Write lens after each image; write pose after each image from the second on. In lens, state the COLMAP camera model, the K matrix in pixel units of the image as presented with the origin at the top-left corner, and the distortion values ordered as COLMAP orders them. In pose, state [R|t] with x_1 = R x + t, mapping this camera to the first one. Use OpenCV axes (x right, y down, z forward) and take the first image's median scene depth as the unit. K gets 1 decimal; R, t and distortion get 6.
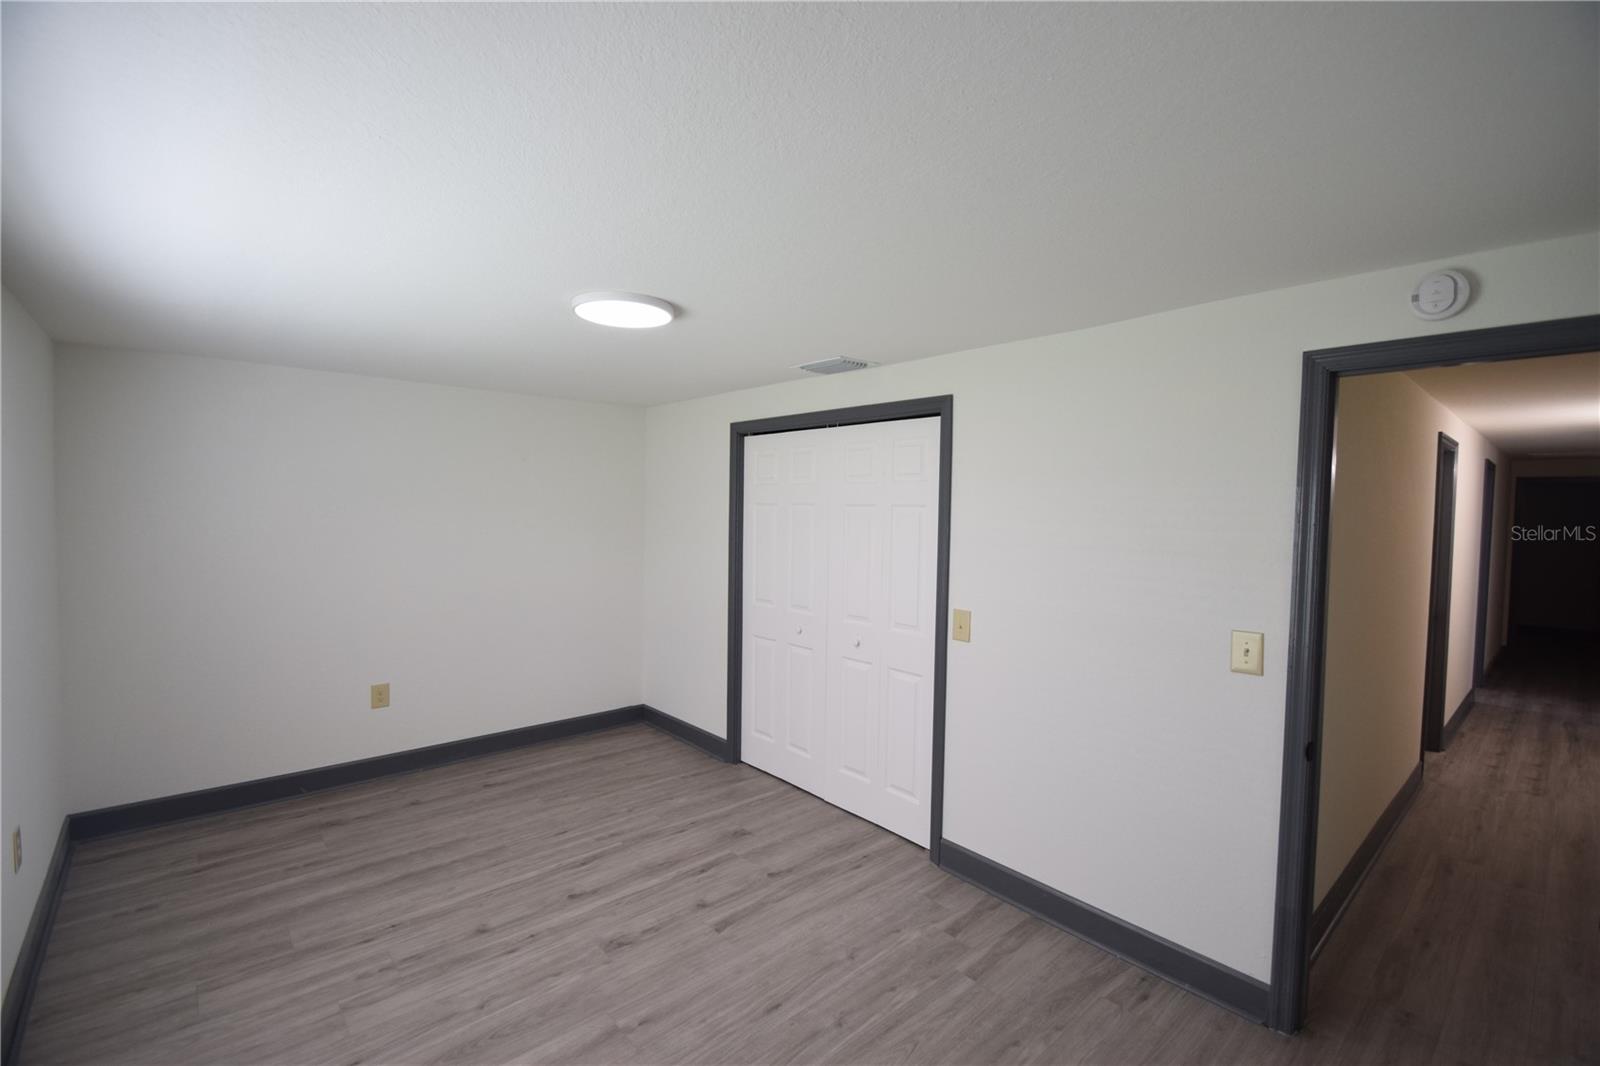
lens RADIAL K [[703.7, 0, 800.0], [0, 703.7, 538.4], [0, 0, 1]] dist [0.007169, -0.013173]
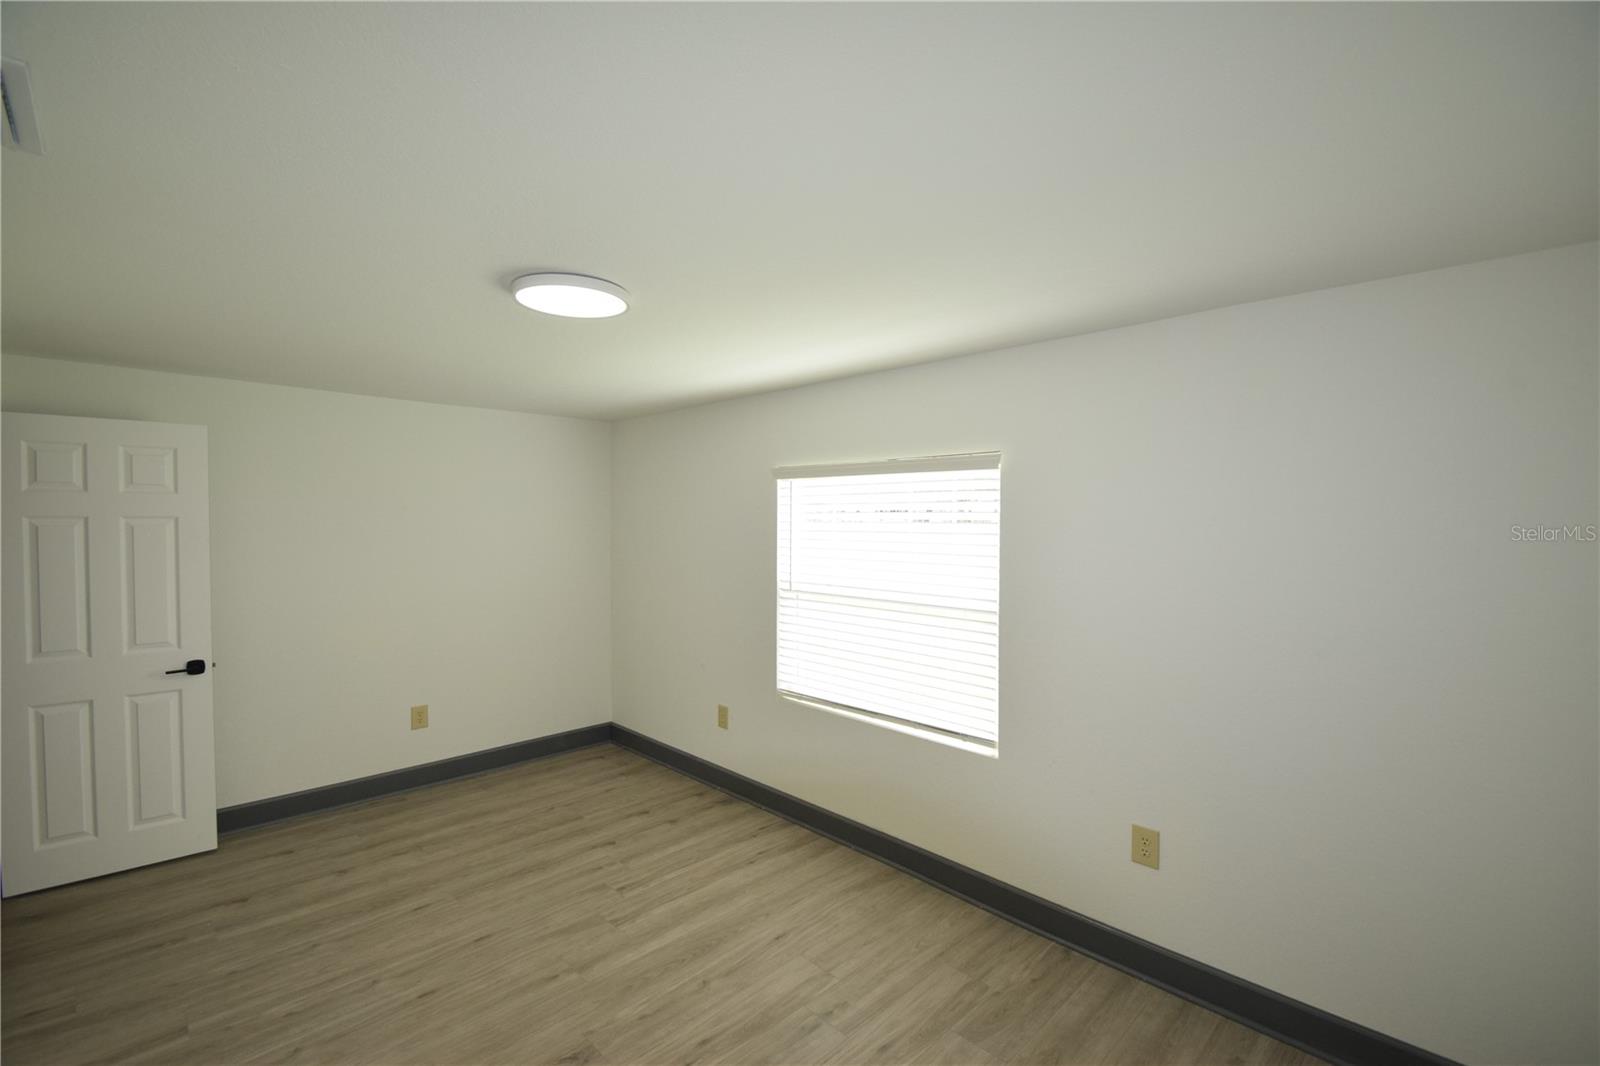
lens RADIAL K [[703.7, 0, 802.7], [0, 703.7, 538.7], [0, 0, 1]] dist [0.007169, -0.013173]
pose [[-0.998034, -0.009445, -0.061951, -0.500441], [-0.015441, 0.995162, 0.097024, -0.117571], [0.060735, 0.097790, -0.993352, 1.910618]]
